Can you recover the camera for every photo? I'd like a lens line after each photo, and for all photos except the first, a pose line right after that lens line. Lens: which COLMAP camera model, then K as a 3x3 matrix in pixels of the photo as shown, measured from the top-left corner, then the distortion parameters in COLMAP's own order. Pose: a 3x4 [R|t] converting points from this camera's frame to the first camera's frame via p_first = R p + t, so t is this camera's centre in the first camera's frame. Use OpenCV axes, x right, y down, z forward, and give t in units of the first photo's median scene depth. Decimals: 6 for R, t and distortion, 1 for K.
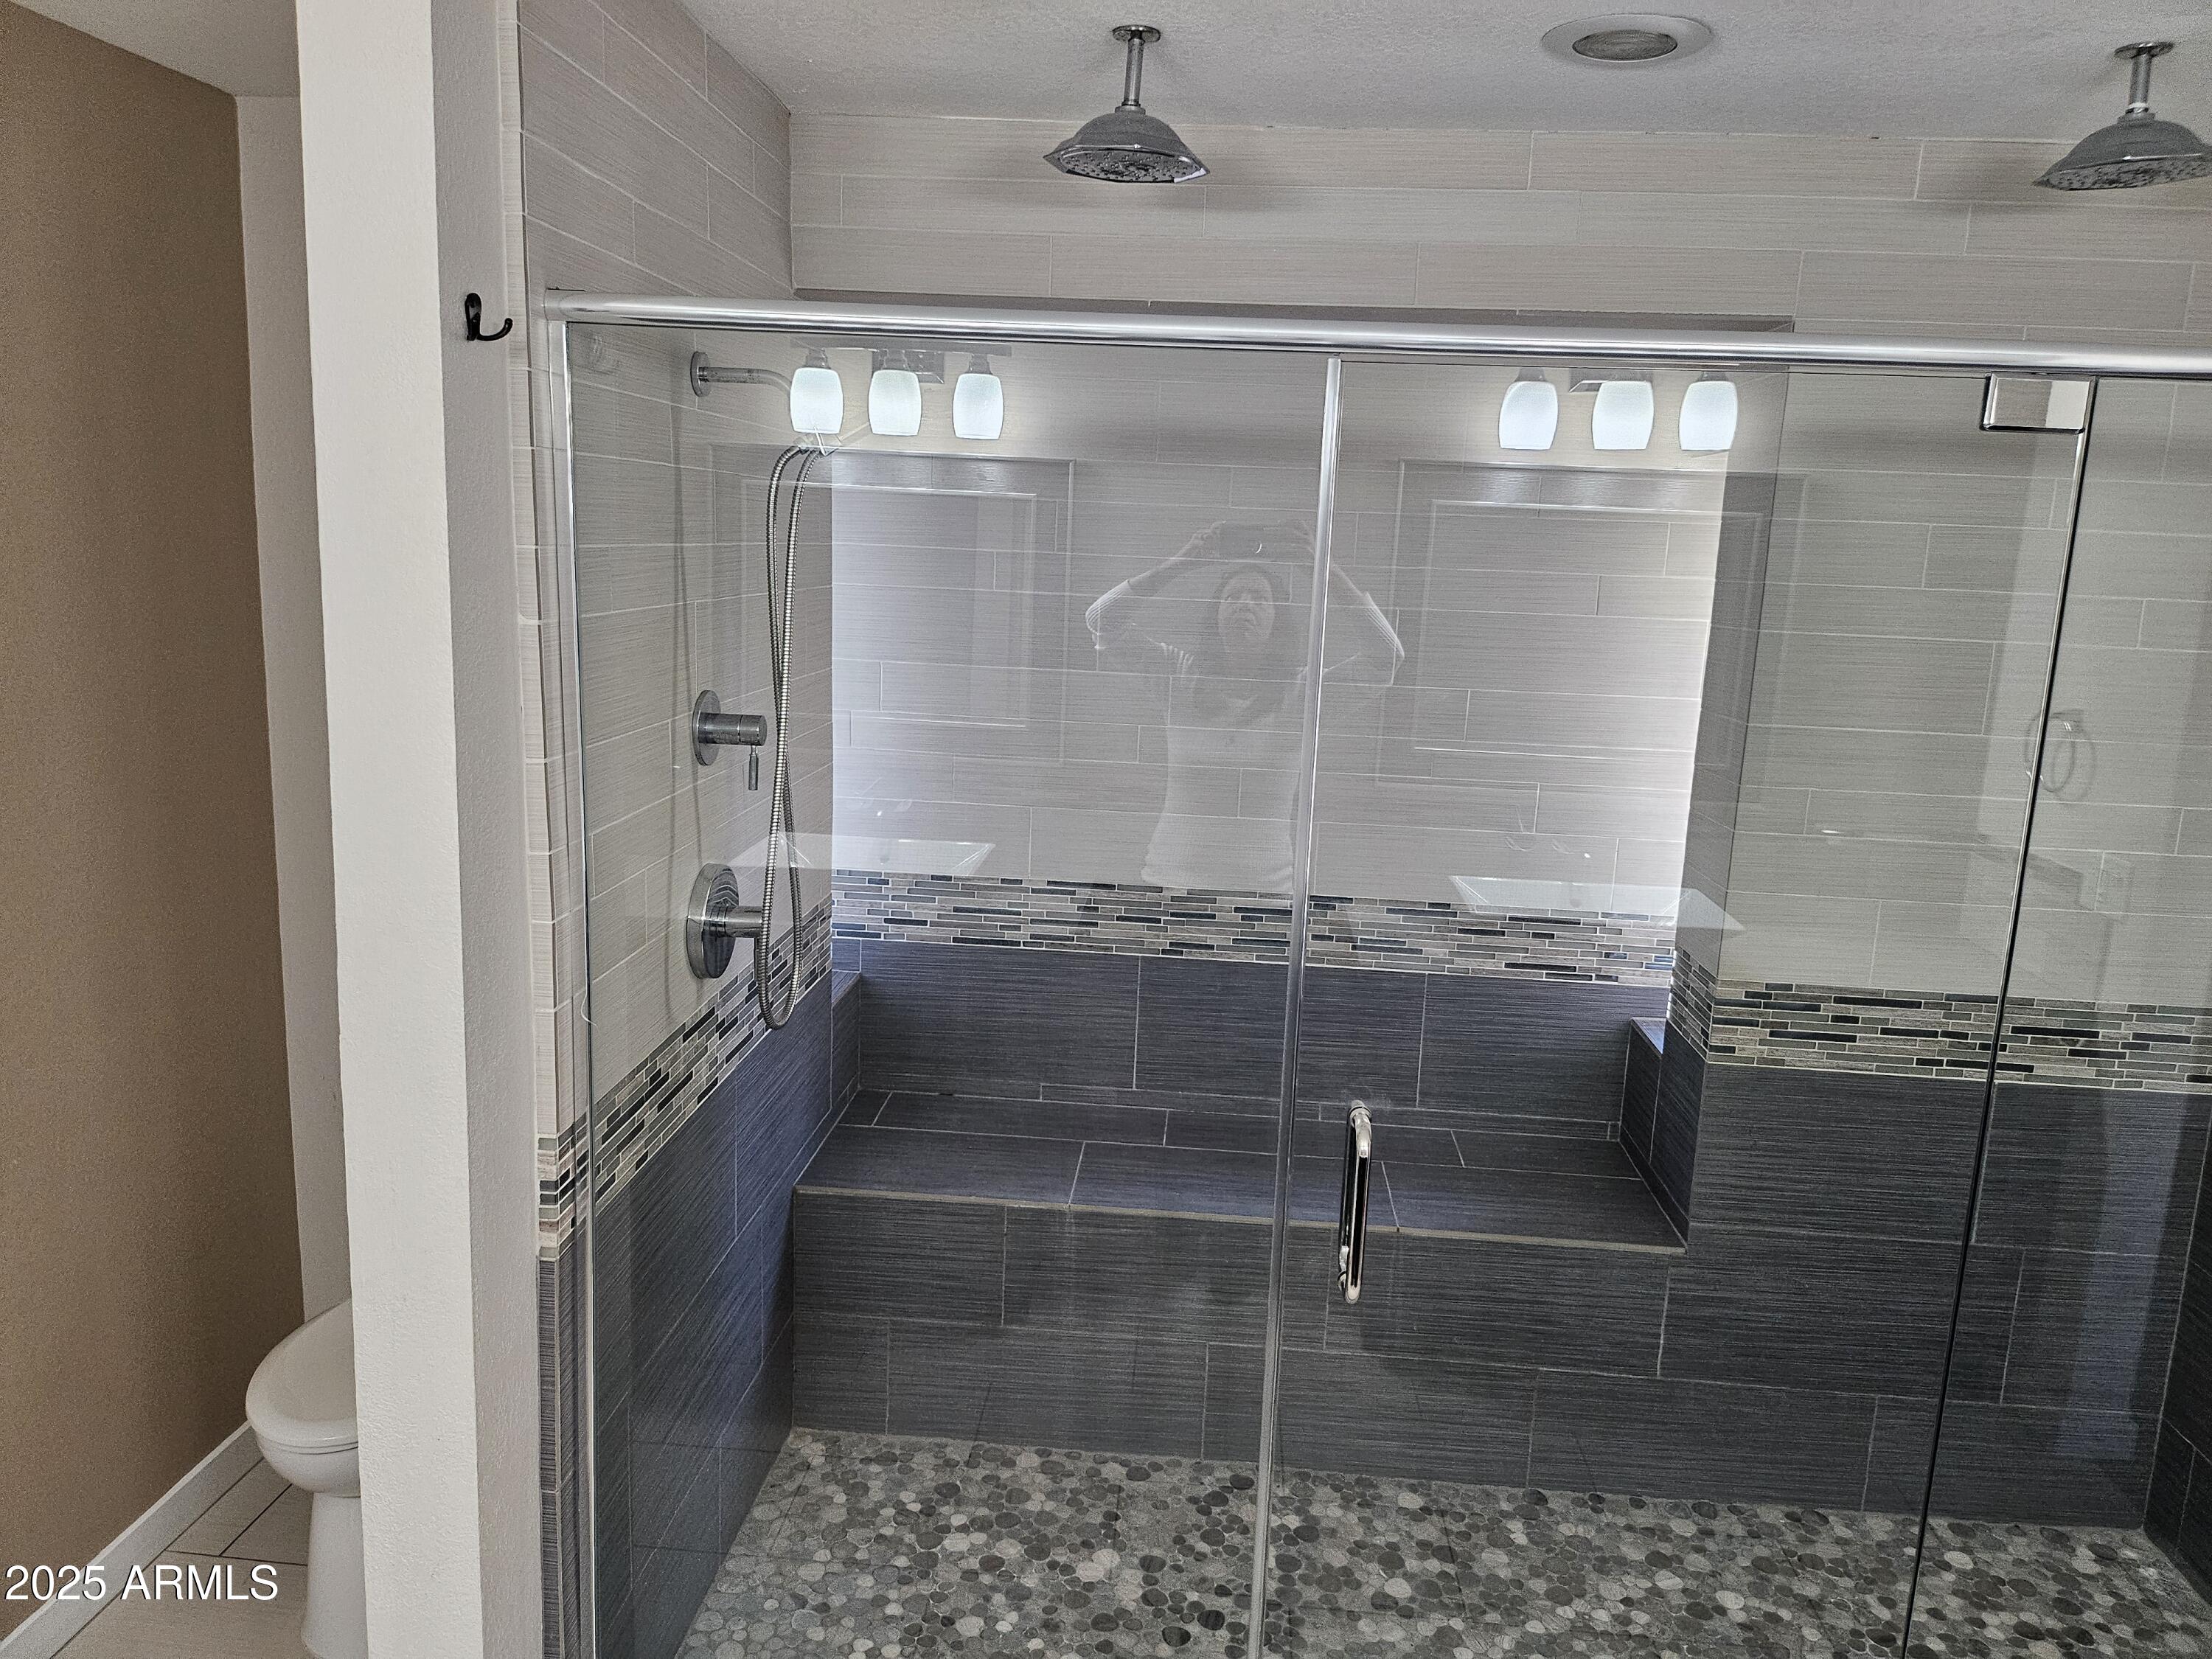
lens RADIAL K [[1548.0, 0, 1114.9], [0, 1548.0, 828.5], [0, 0, 1]] dist [0.060194, -0.073604]
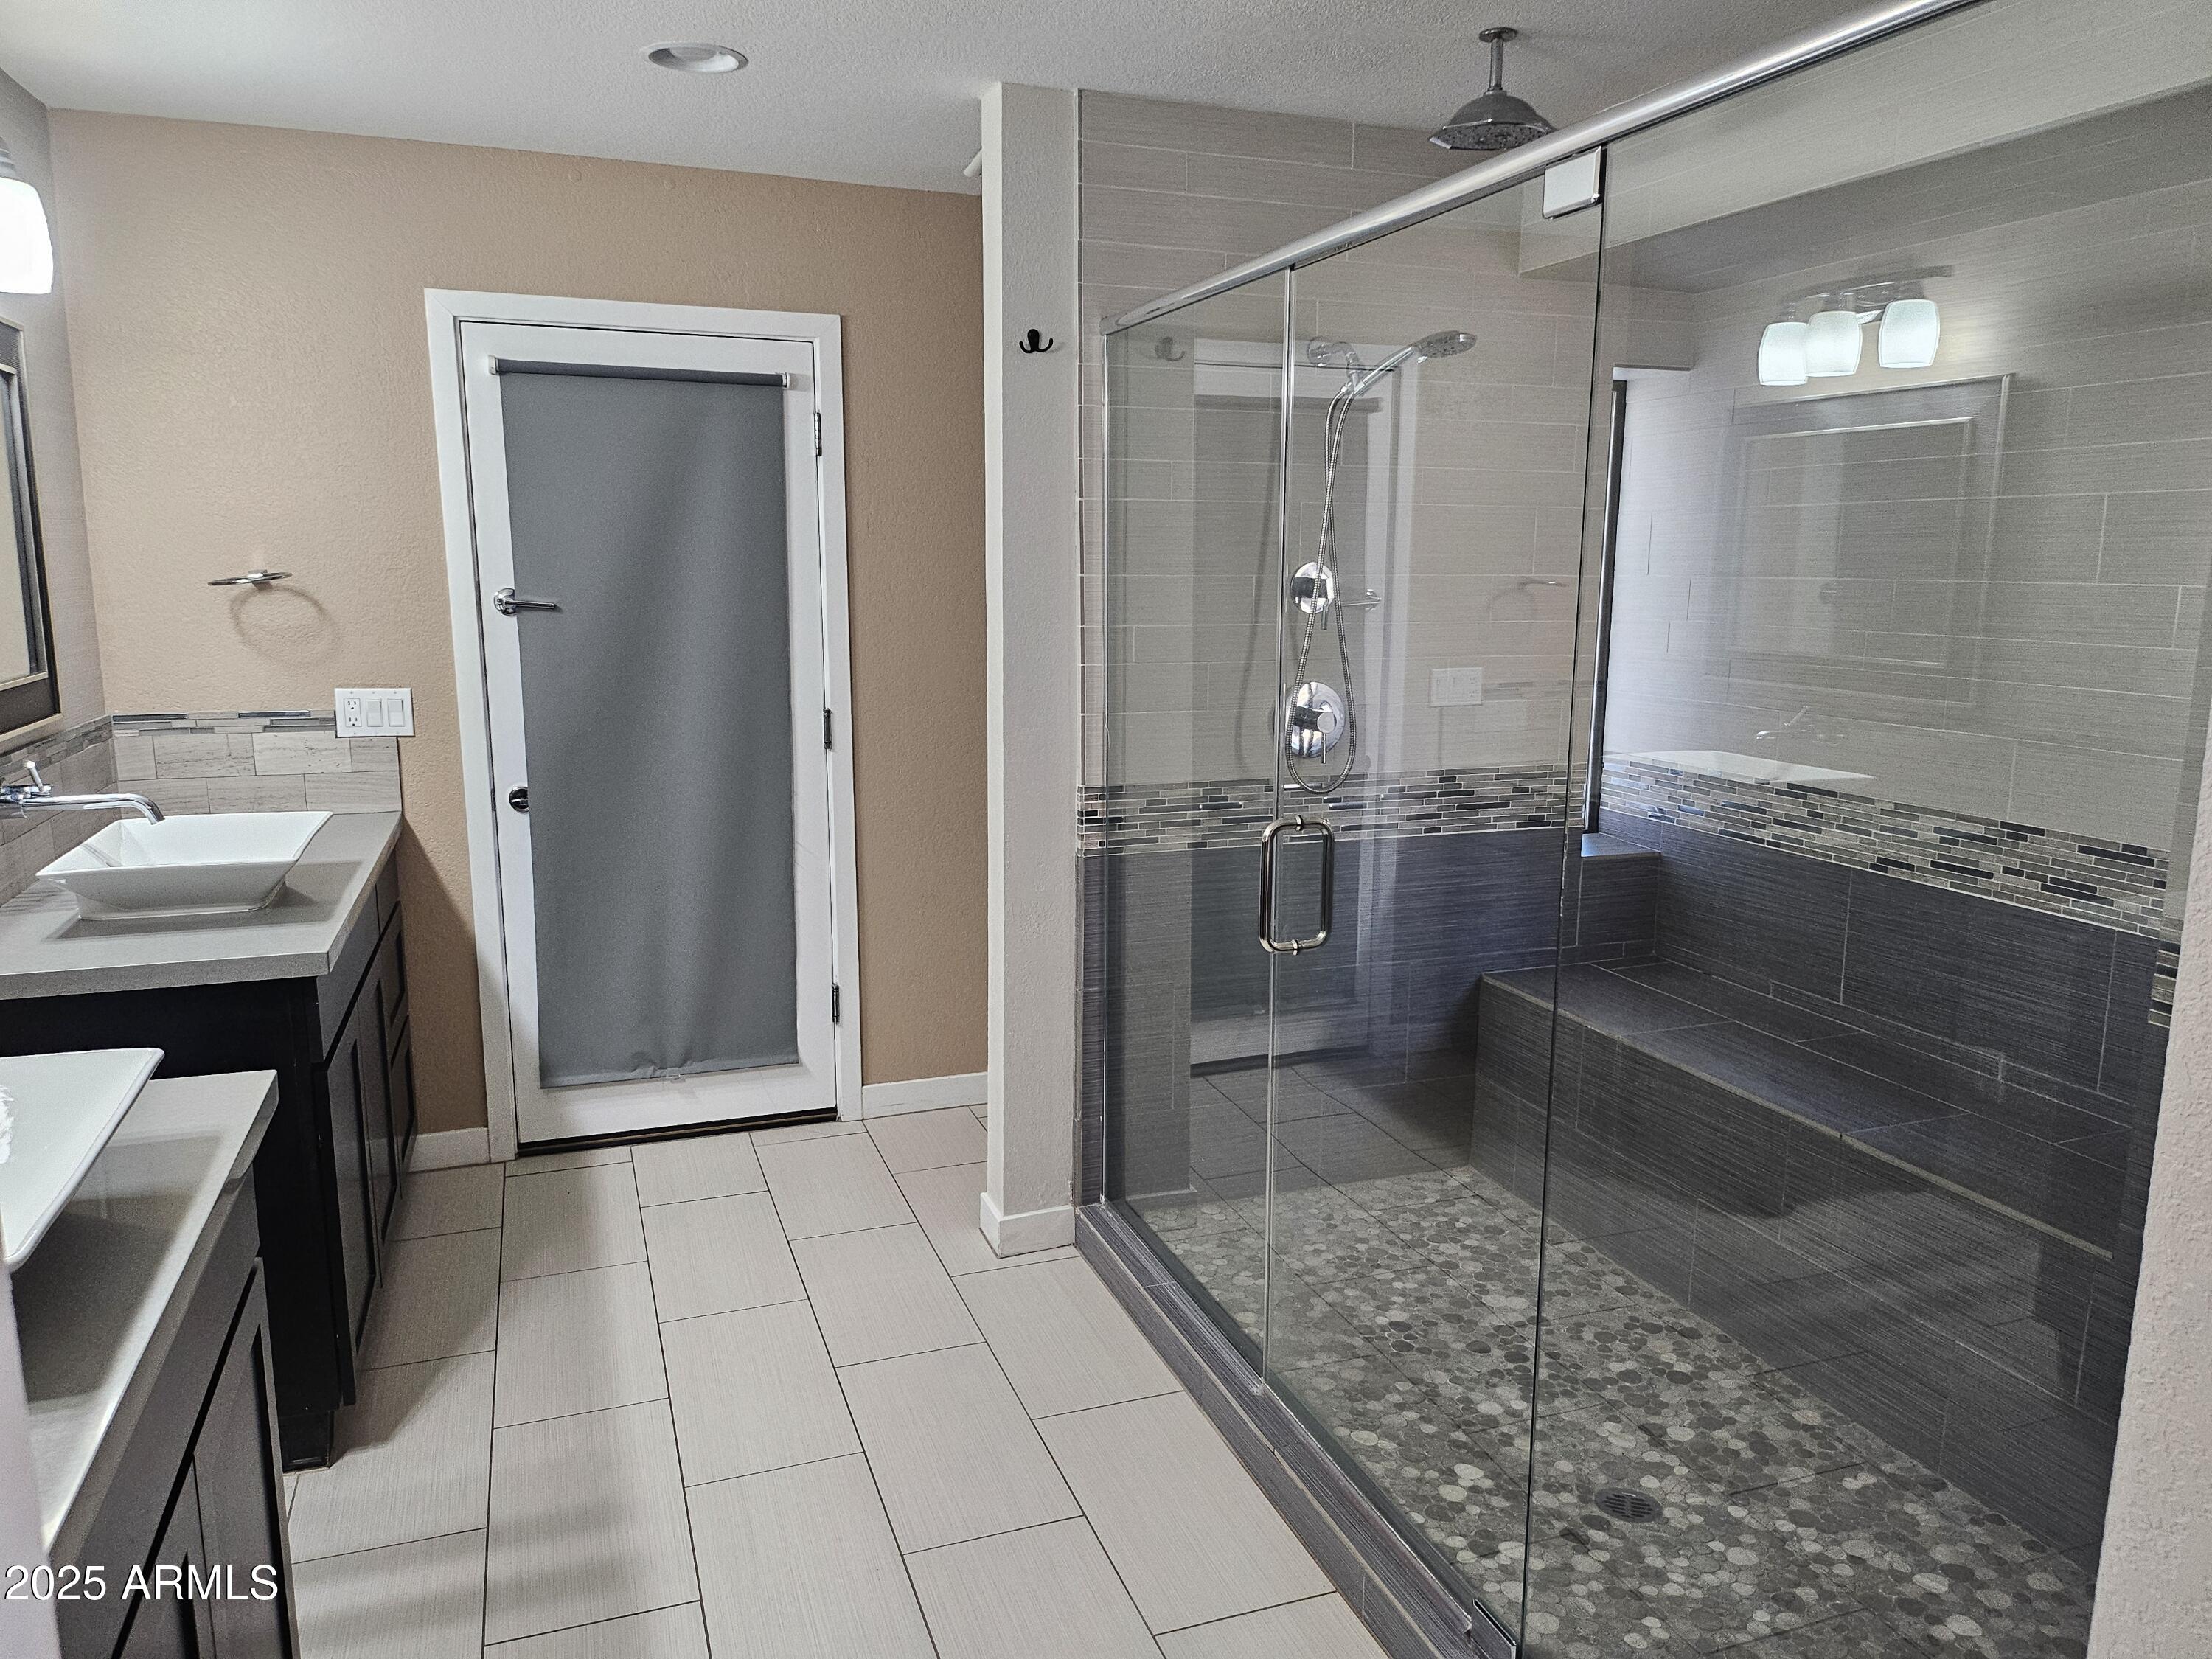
lens RADIAL K [[1548.0, 0, 1125.0], [0, 1548.0, 851.9], [0, 0, 1]] dist [0.060194, -0.073604]
pose [[0.417258, 0.131546, -0.899217, 0.875933], [-0.158729, 0.984808, 0.070413, 0.092154], [0.894819, 0.113352, 0.431799, 0.180599]]
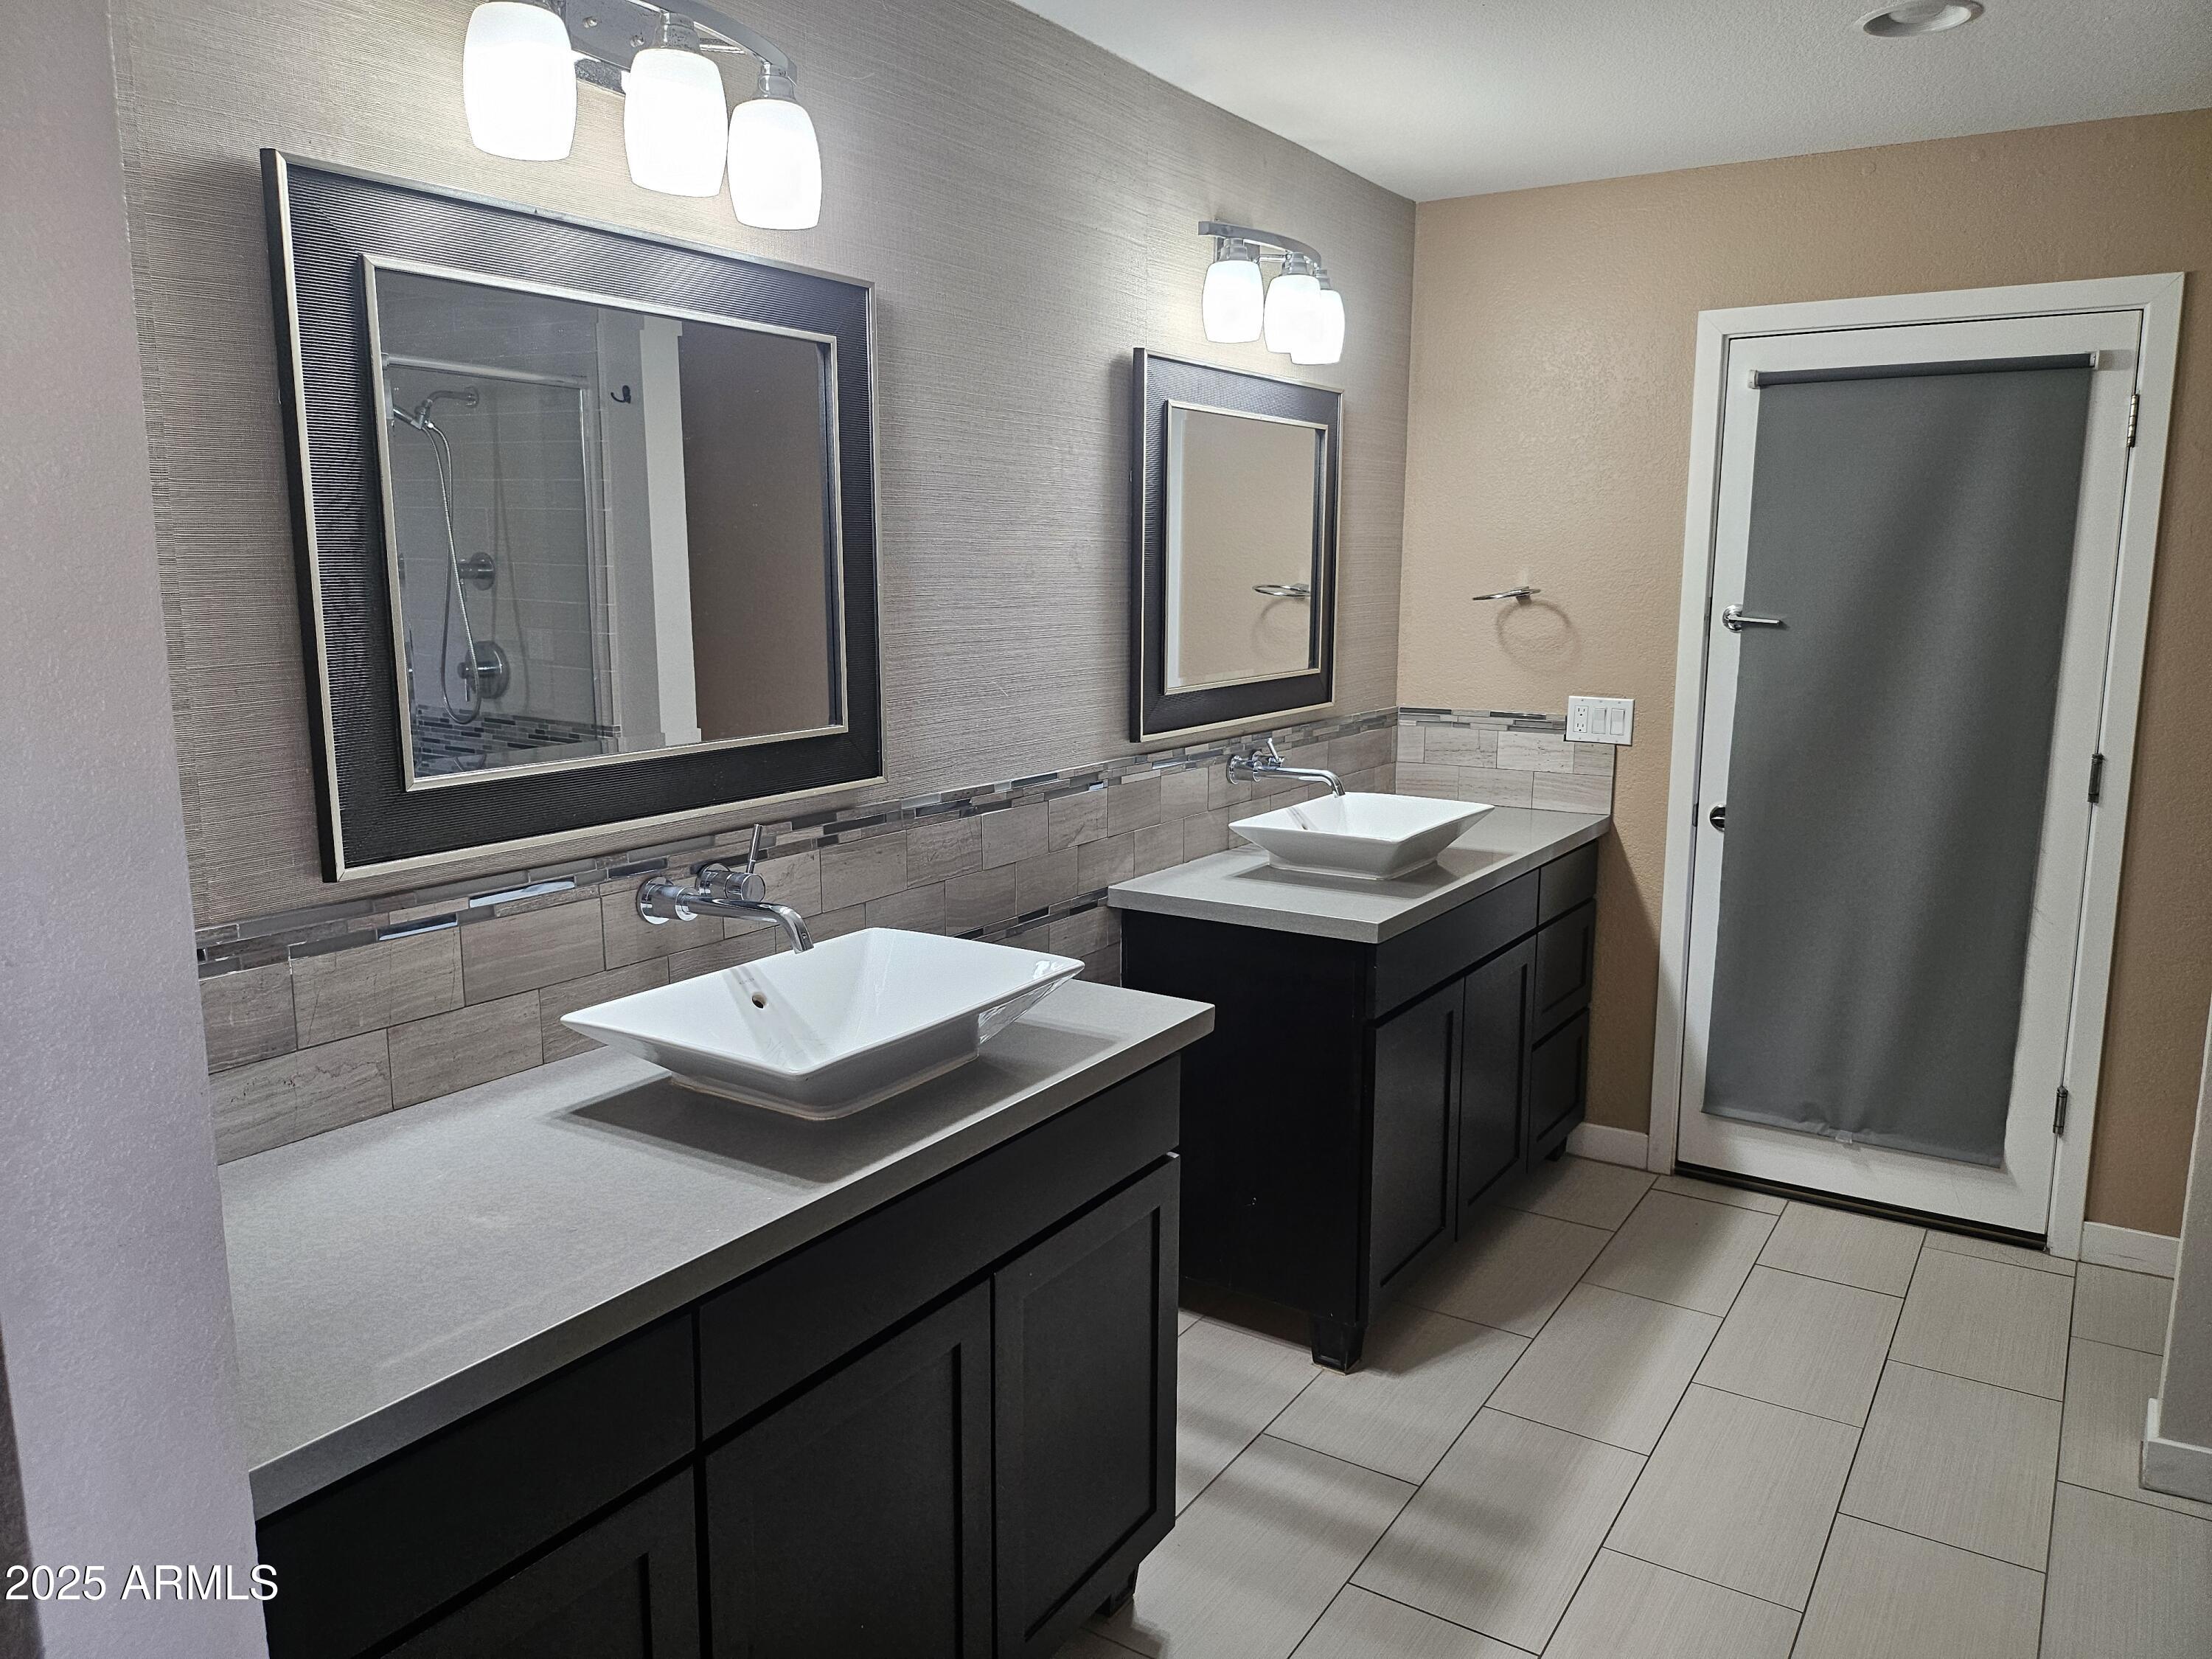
lens RADIAL K [[1548.0, 0, 1127.8], [0, 1548.0, 829.7], [0, 0, 1]] dist [0.060194, -0.073604]
pose [[-0.467626, 0.107683, -0.877343, 0.846016], [-0.183999, 0.958951, 0.215772, 0.048563], [0.864564, 0.262331, -0.428617, 0.391065]]
